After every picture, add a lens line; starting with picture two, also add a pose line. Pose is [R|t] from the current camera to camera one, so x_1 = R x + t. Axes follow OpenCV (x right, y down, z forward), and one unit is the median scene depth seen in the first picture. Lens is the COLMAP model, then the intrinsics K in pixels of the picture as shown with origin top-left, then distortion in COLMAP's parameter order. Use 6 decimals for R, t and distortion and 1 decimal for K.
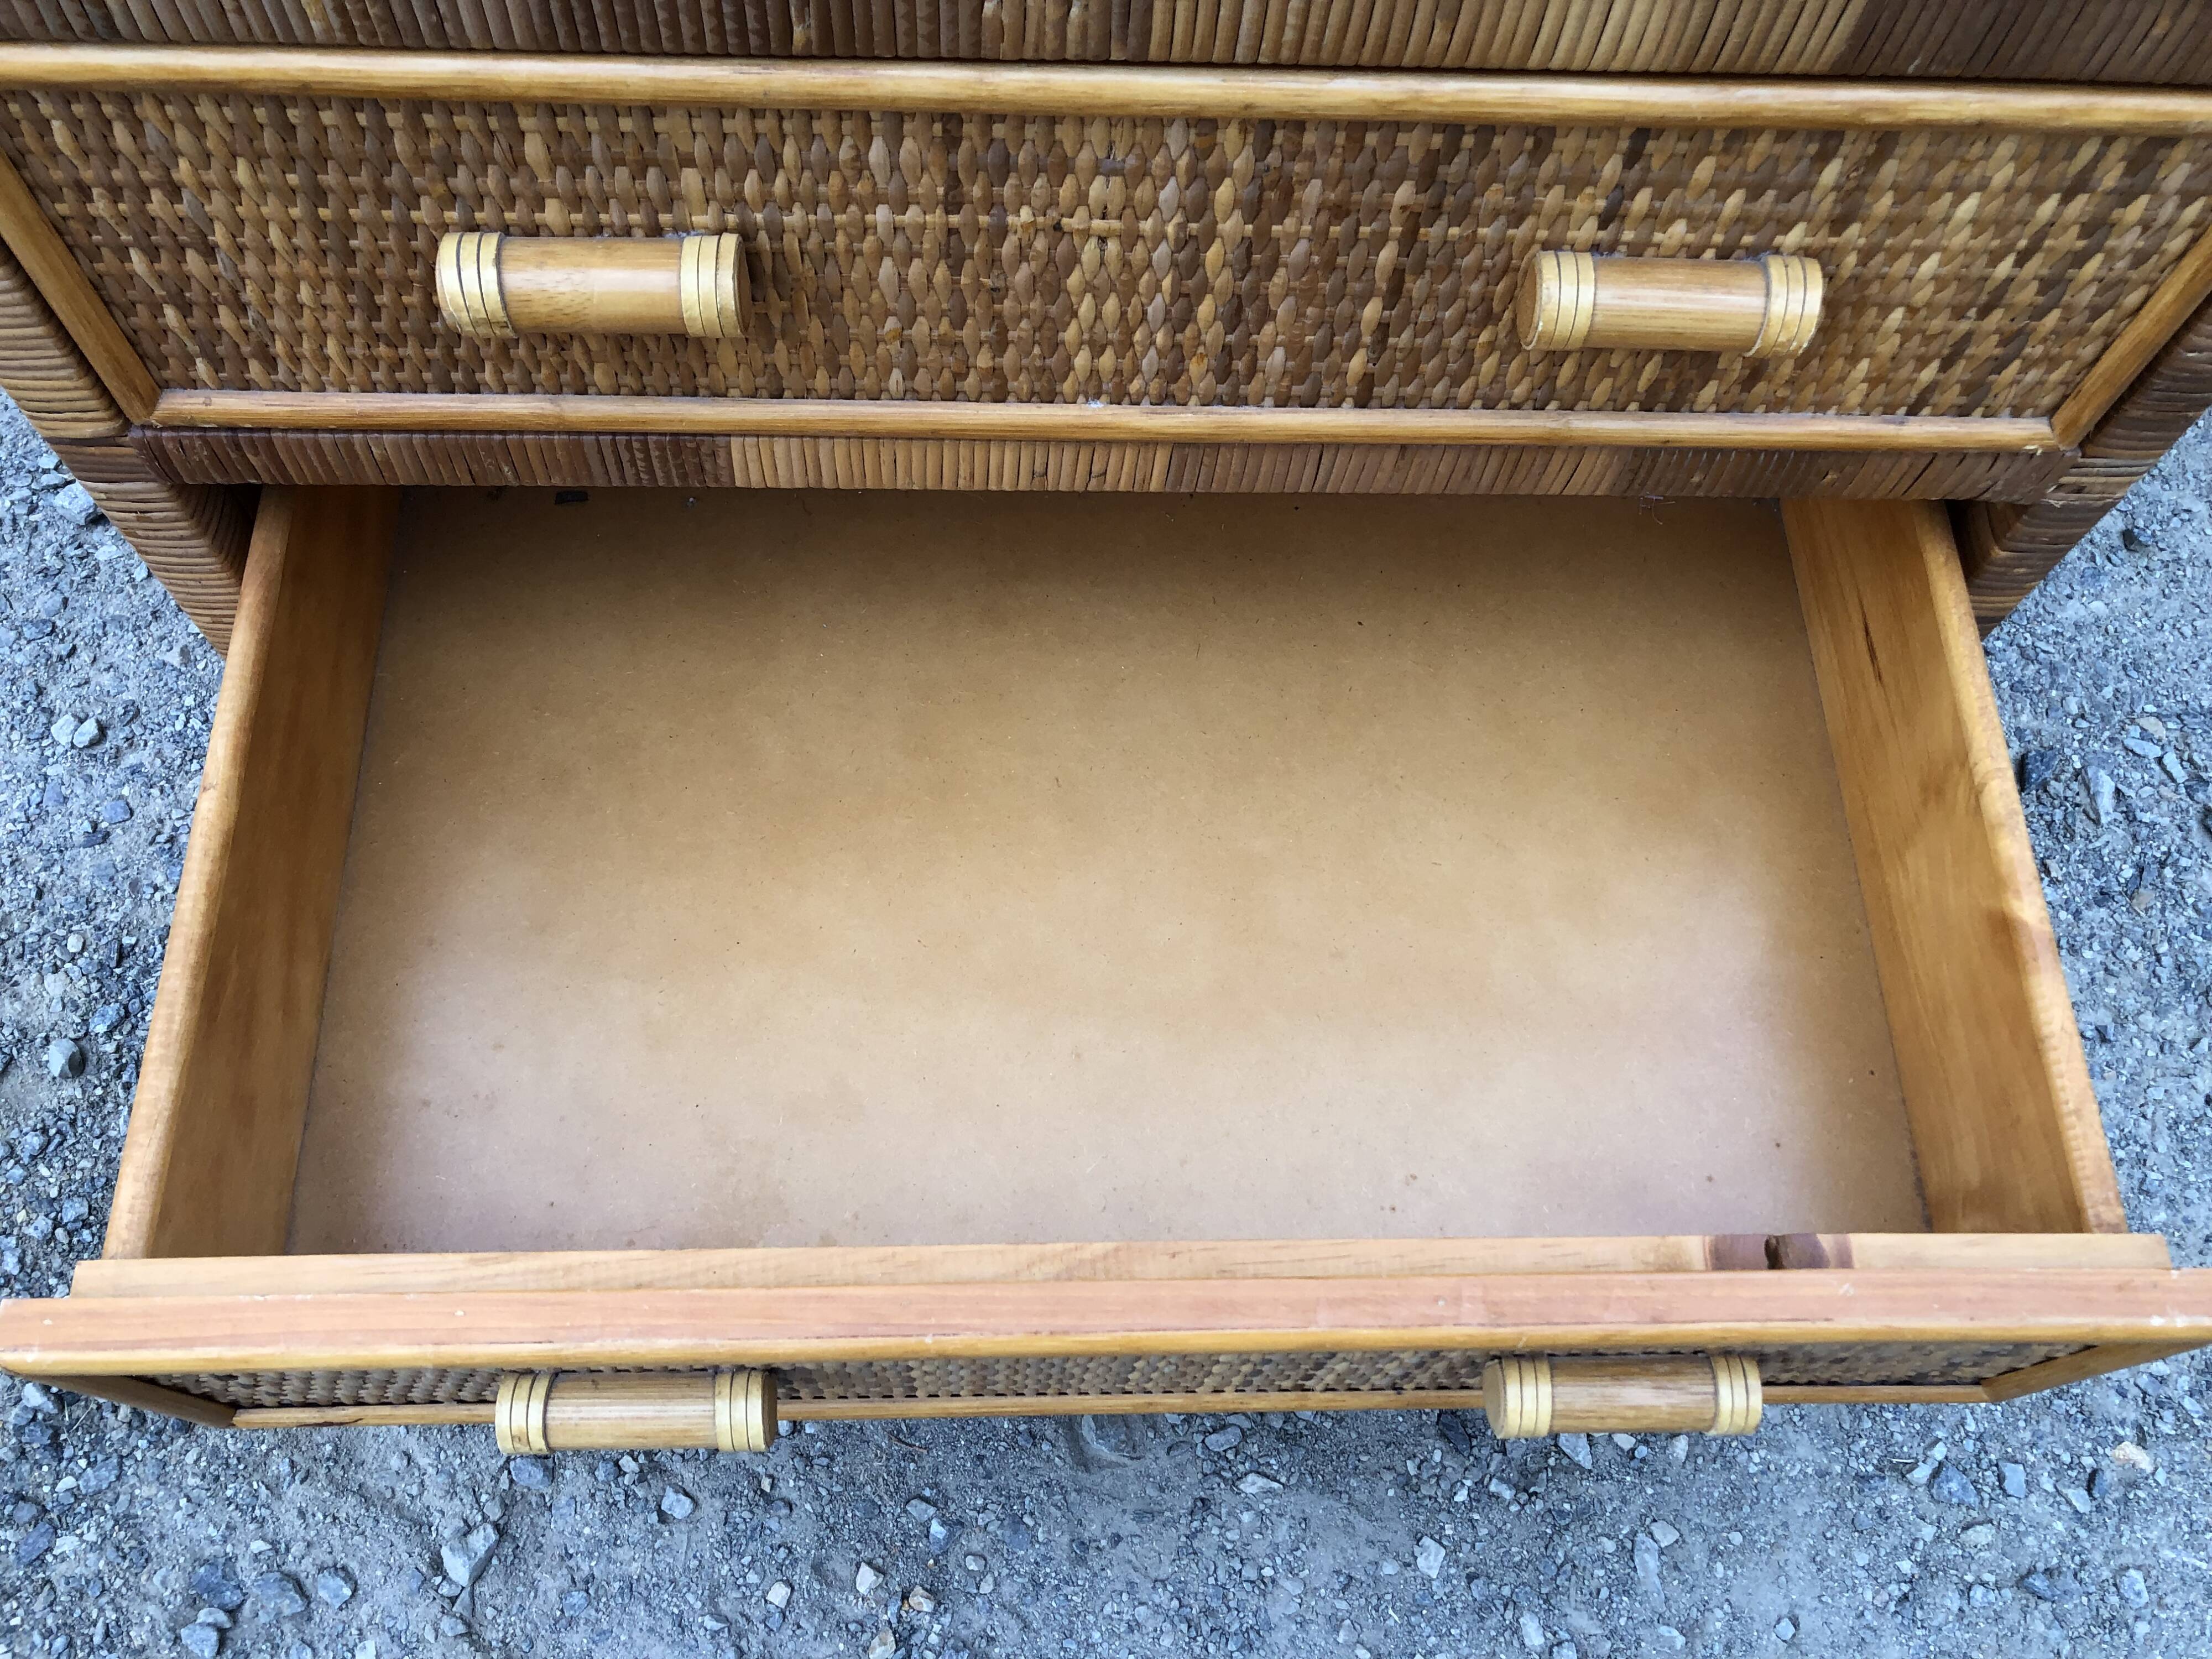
lens RADIAL K [[1833.2, 0, 1108.5], [0, 1833.2, 817.6], [0, 0, 1]] dist [0.034269, -0.036228]
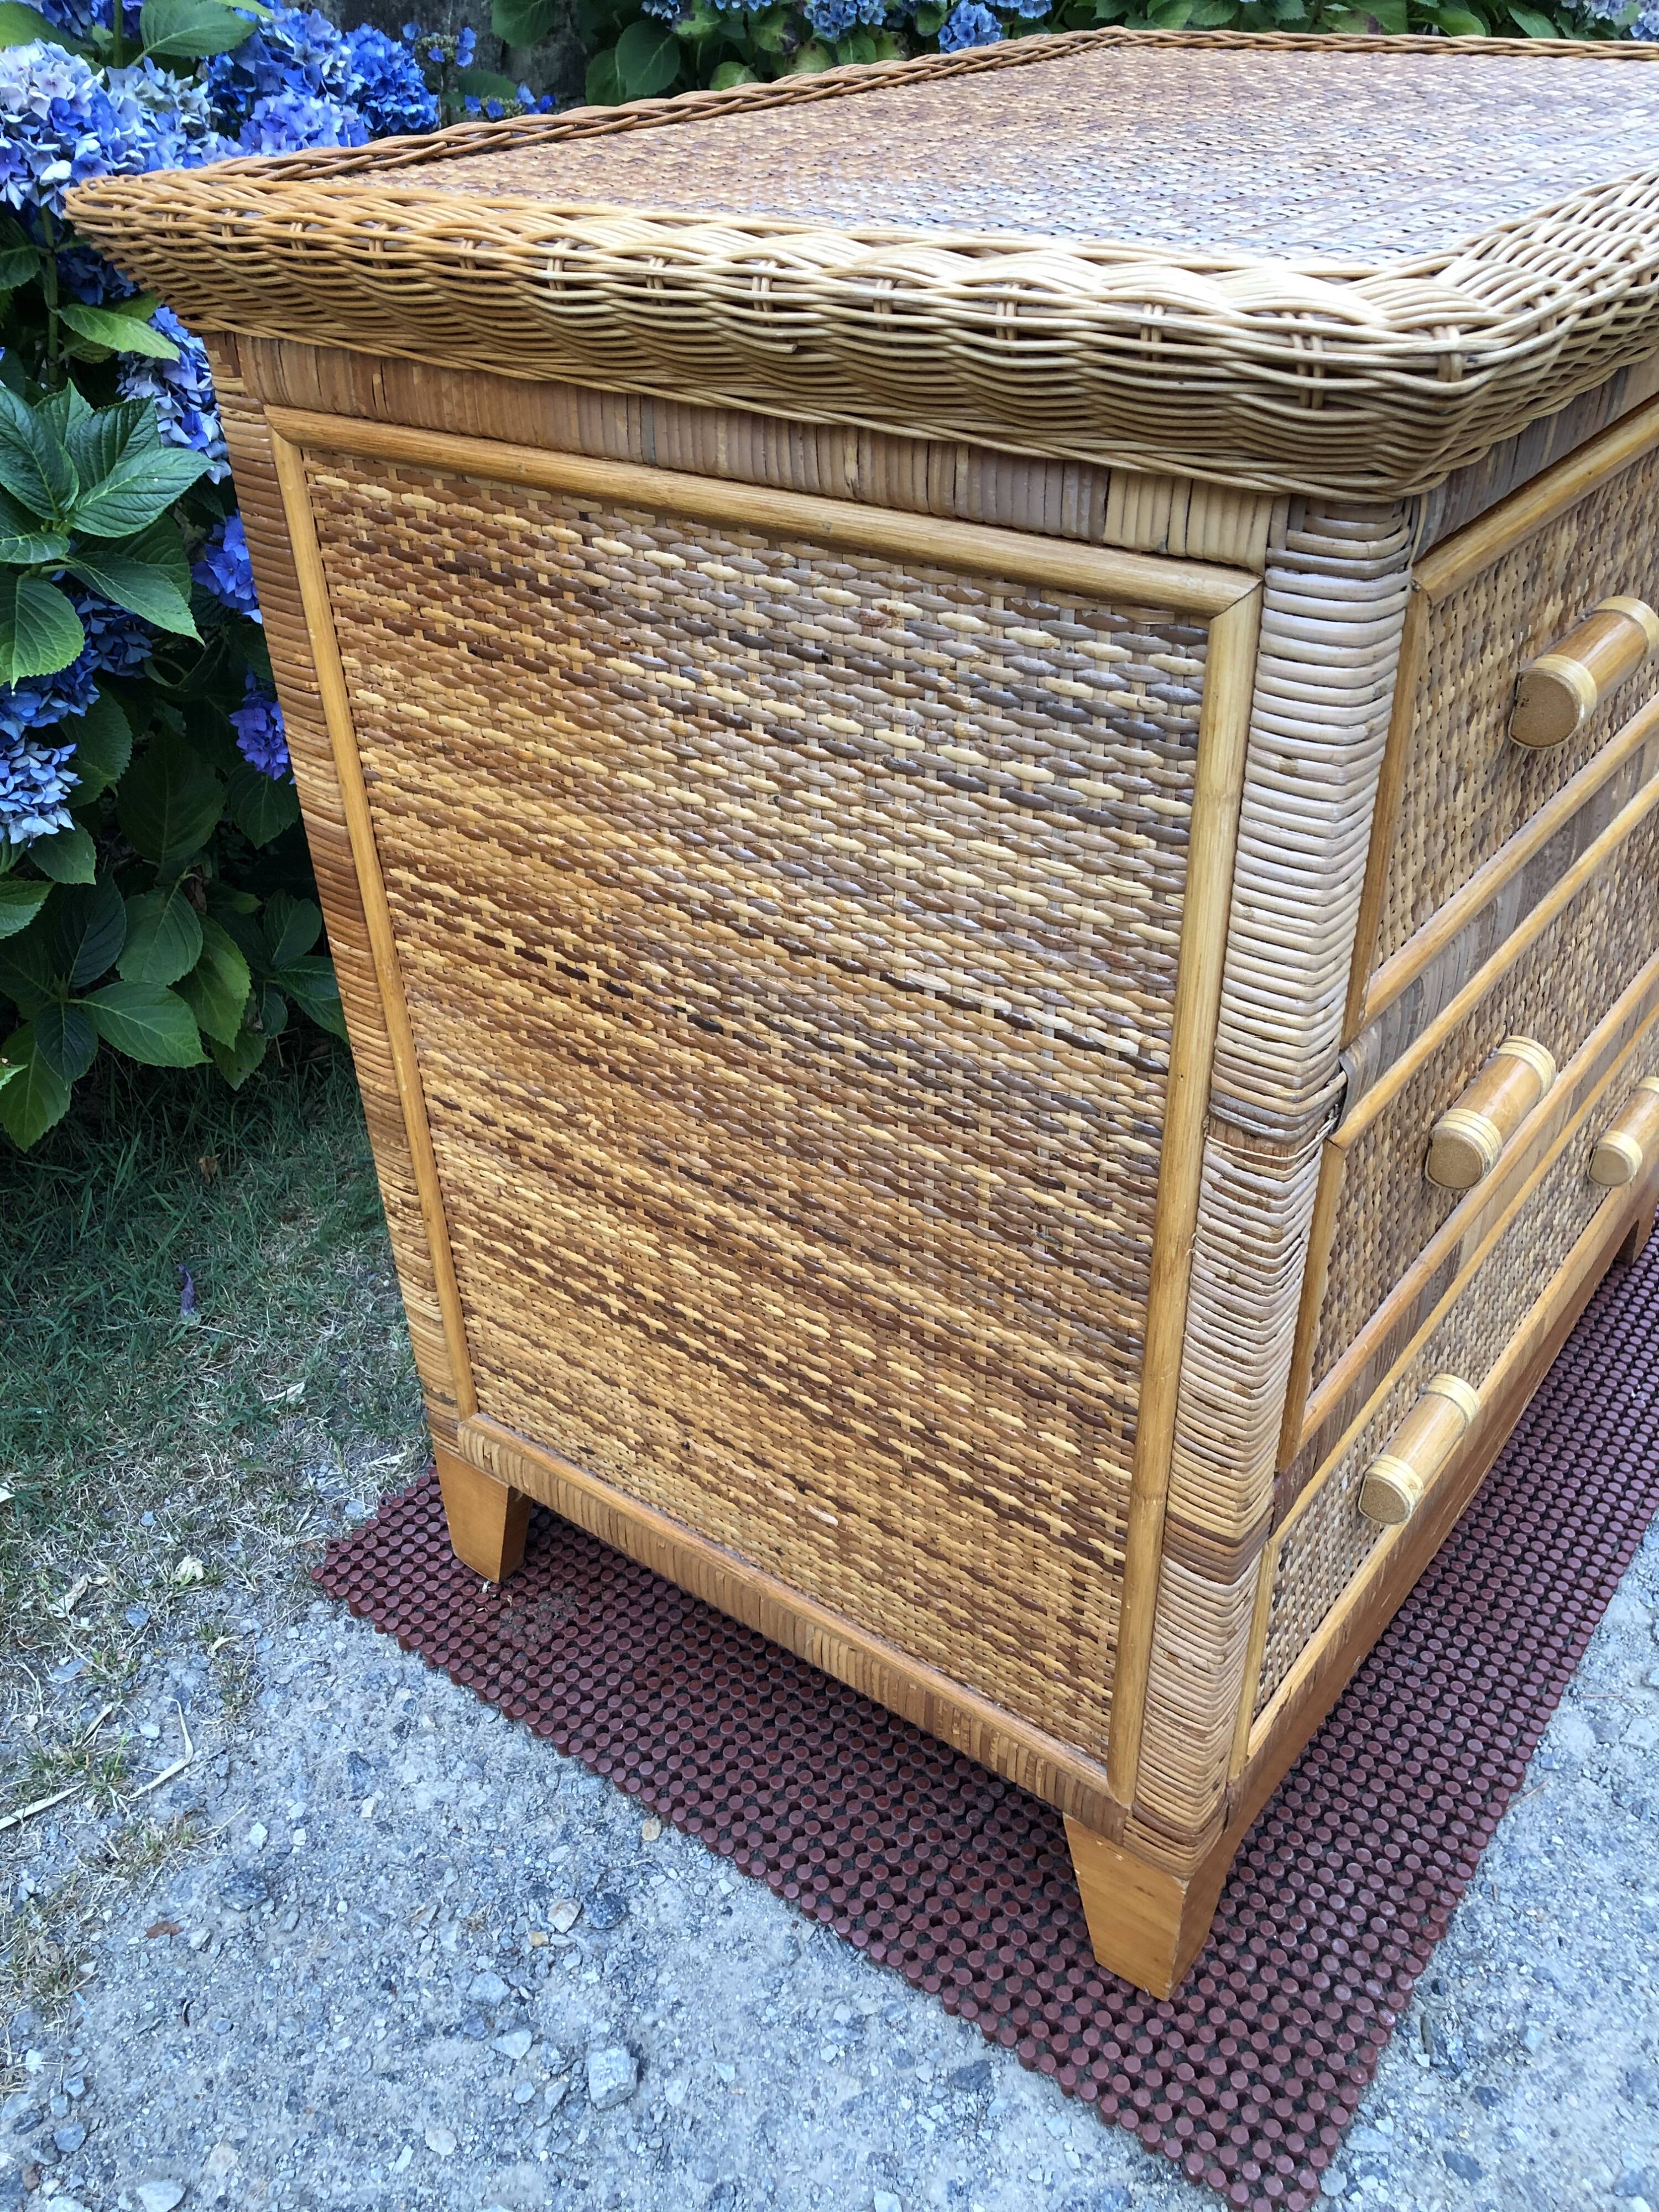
lens RADIAL K [[1833.2, 0, 816.4], [0, 1833.2, 1122.2], [0, 0, 1]] dist [0.034269, -0.036228]
pose [[0.616274, -0.491661, 0.615204, -1.310155], [0.736651, 0.636121, -0.229555, -0.300839], [-0.278480, 0.594659, 0.754208, 0.071383]]
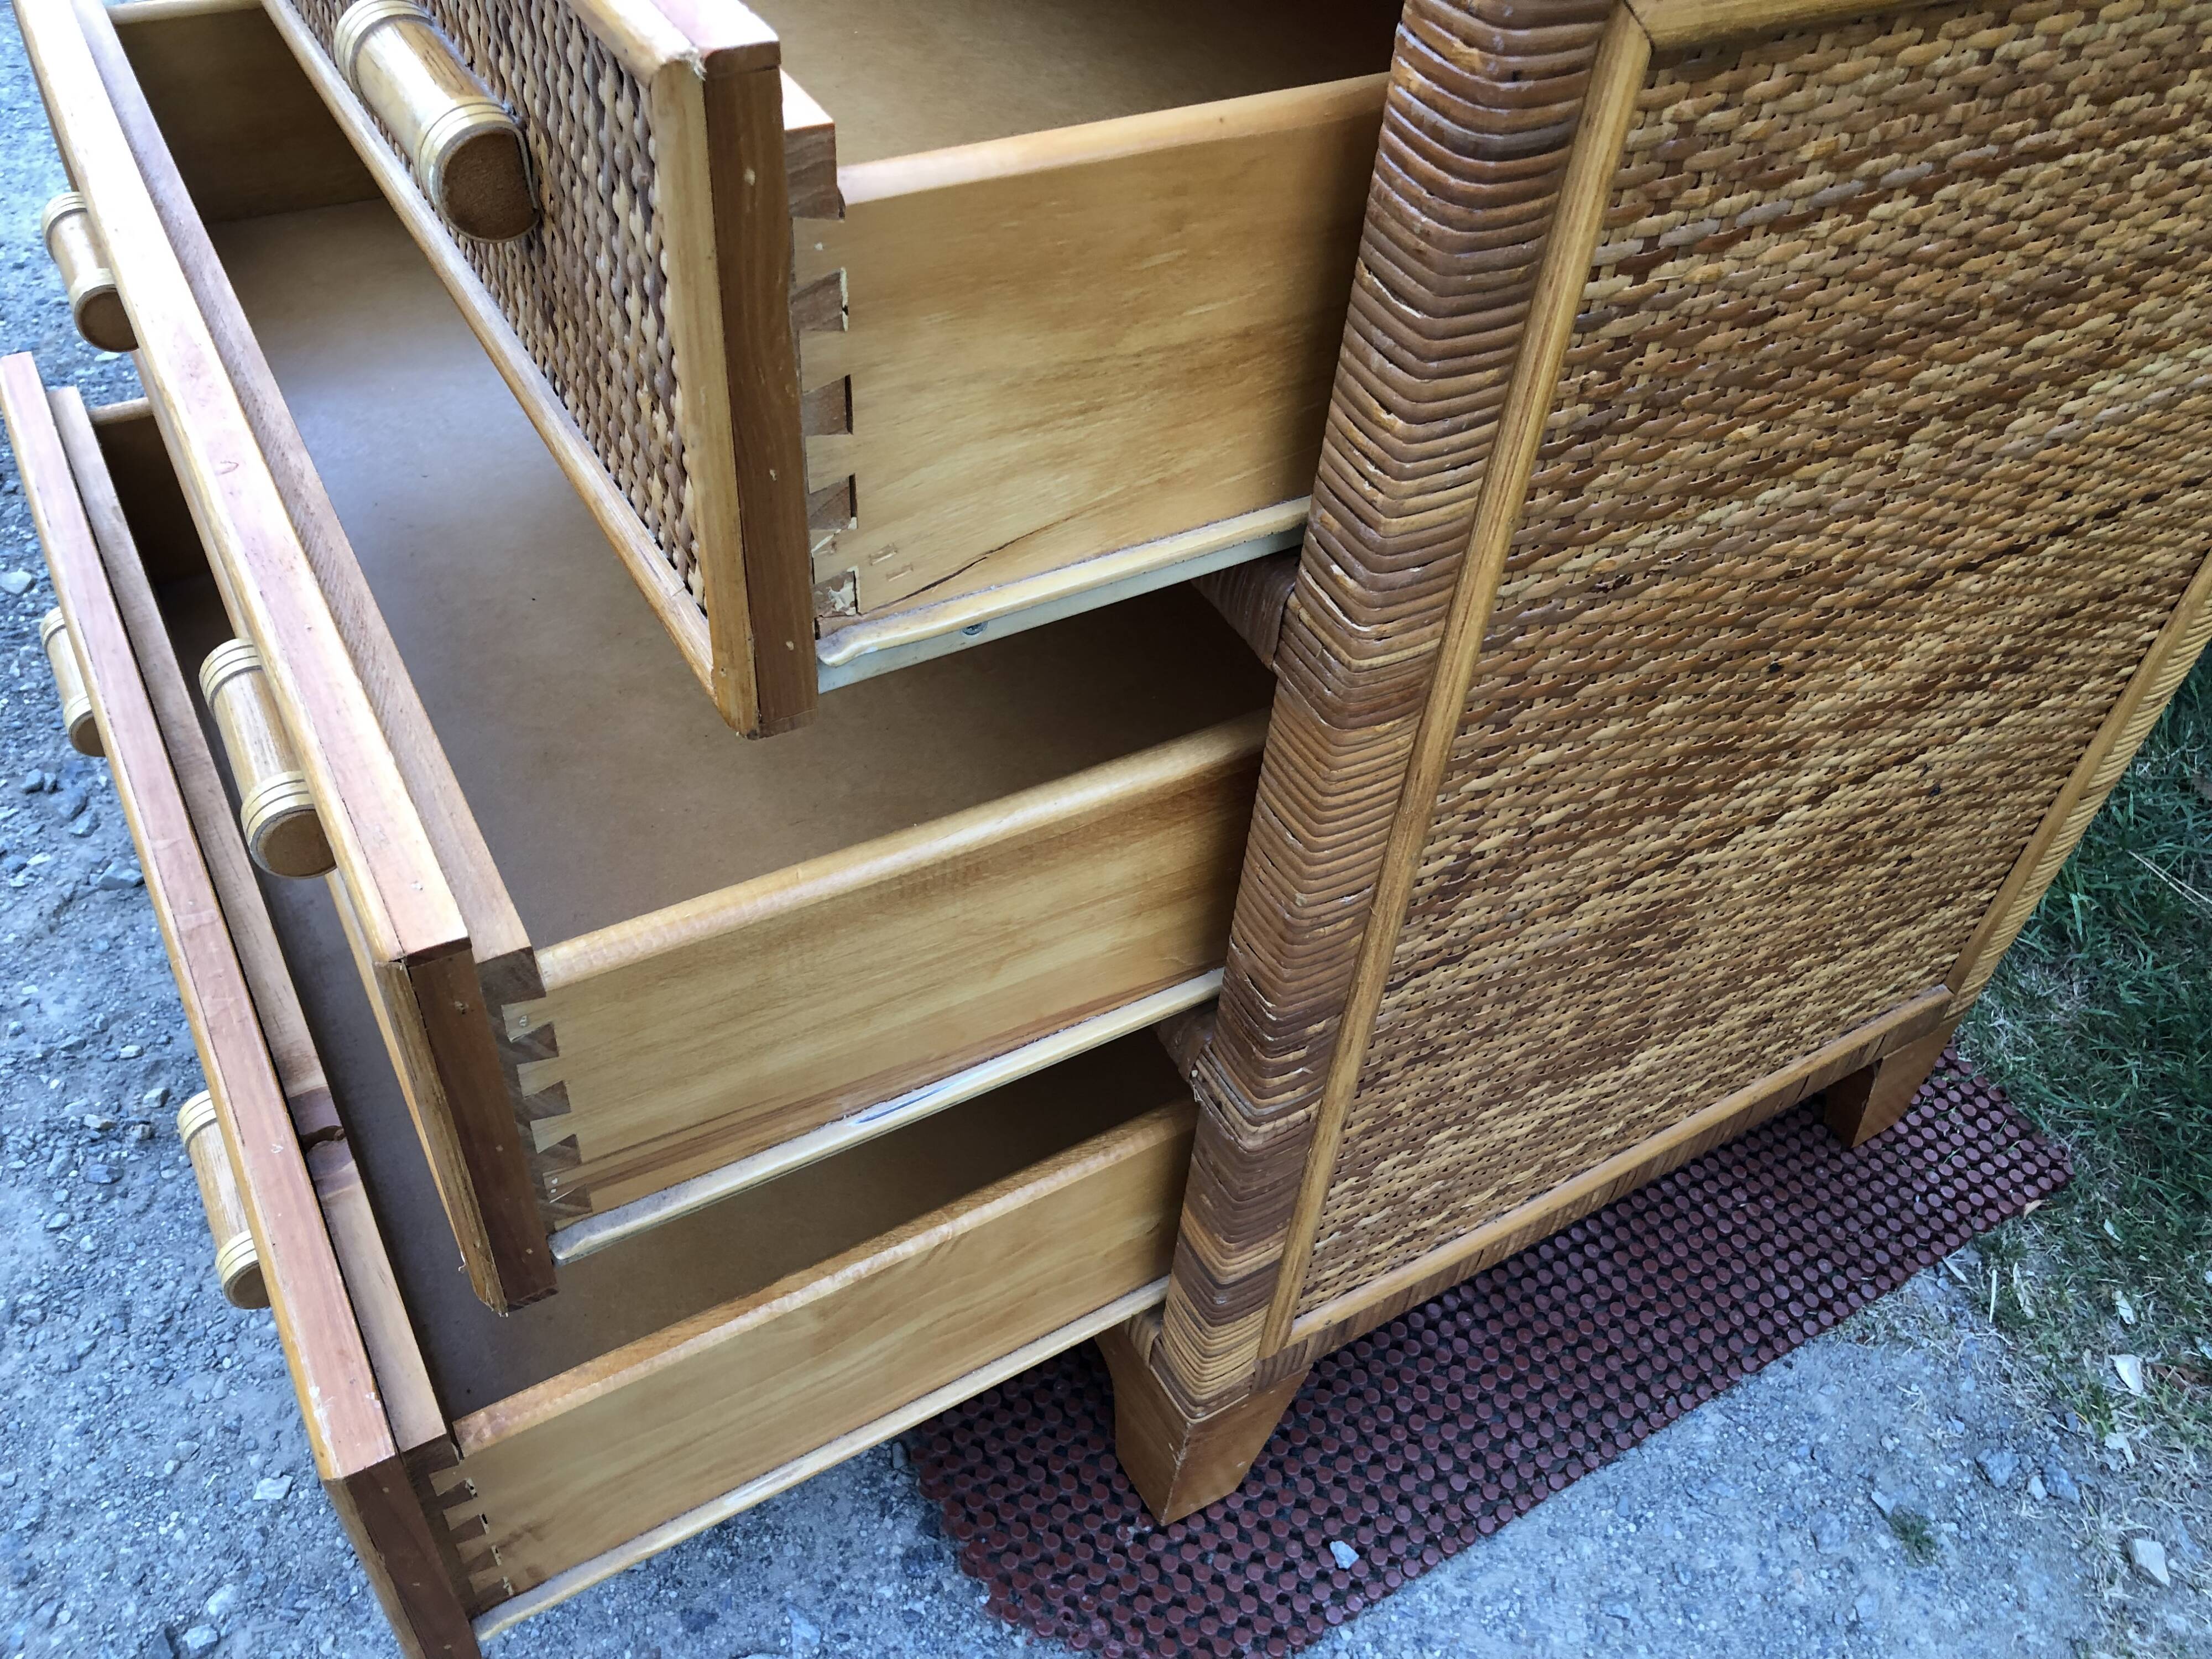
lens RADIAL K [[1833.2, 0, 1116.0], [0, 1833.2, 802.9], [0, 0, 1]] dist [0.034269, -0.036228]
pose [[0.491501, 0.604369, -0.627028, 1.090718], [-0.811869, 0.578497, -0.078799, -0.163185], [0.315110, 0.547795, 0.775001, 0.179249]]
